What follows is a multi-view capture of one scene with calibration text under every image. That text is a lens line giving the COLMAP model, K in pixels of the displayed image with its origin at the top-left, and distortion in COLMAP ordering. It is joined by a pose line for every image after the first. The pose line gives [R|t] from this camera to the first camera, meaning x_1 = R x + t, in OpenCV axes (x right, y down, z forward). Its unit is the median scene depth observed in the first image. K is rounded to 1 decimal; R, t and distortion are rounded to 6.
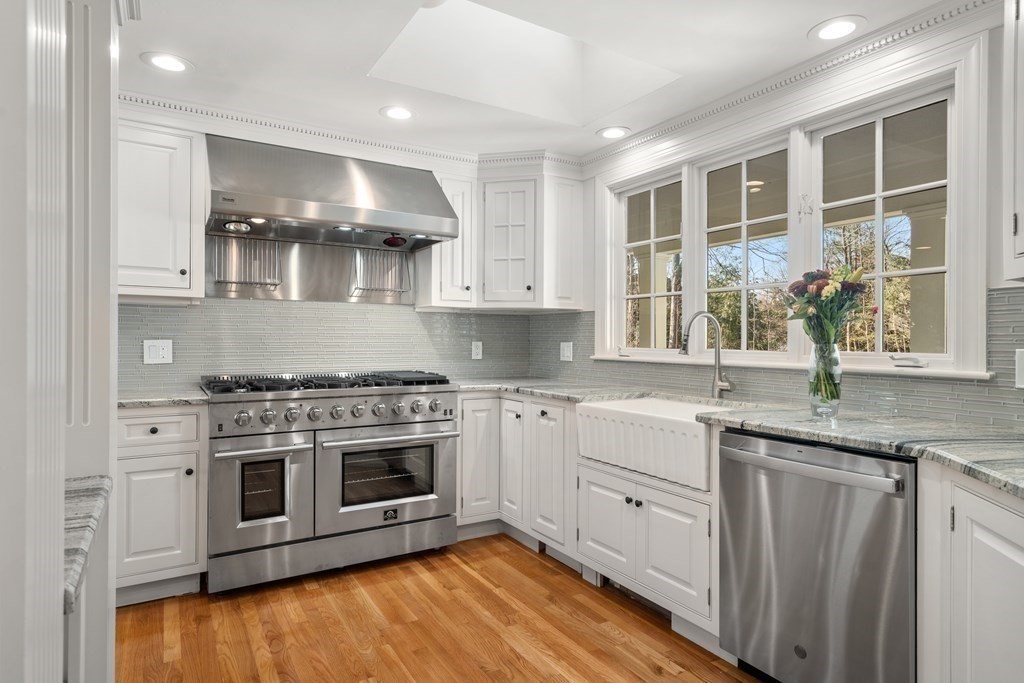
lens RADIAL K [[577.6, 0, 510.7], [0, 577.6, 340.8], [0, 0, 1]] dist [0.006648, 0.001238]
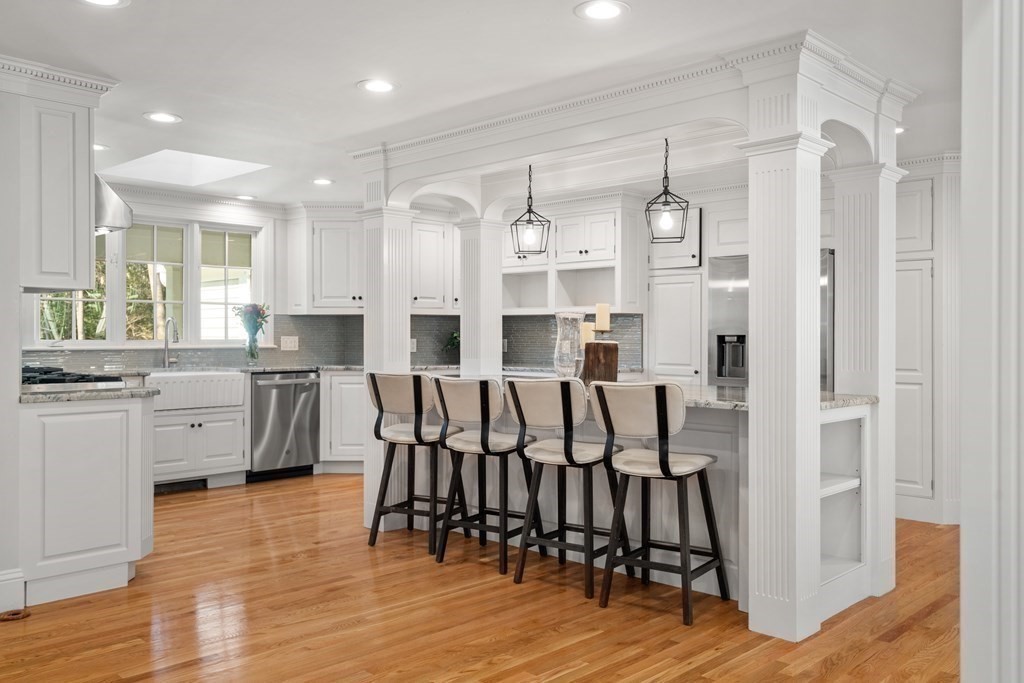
lens RADIAL K [[860.7, 0, 512.7], [0, 860.7, 339.6], [0, 0, 1]] dist [0.000674, 0.000037]
pose [[-0.265397, -0.012311, 0.964061, -2.761509], [-0.003683, 0.999924, 0.011755, -0.020487], [-0.964132, -0.000431, -0.265422, 0.817690]]
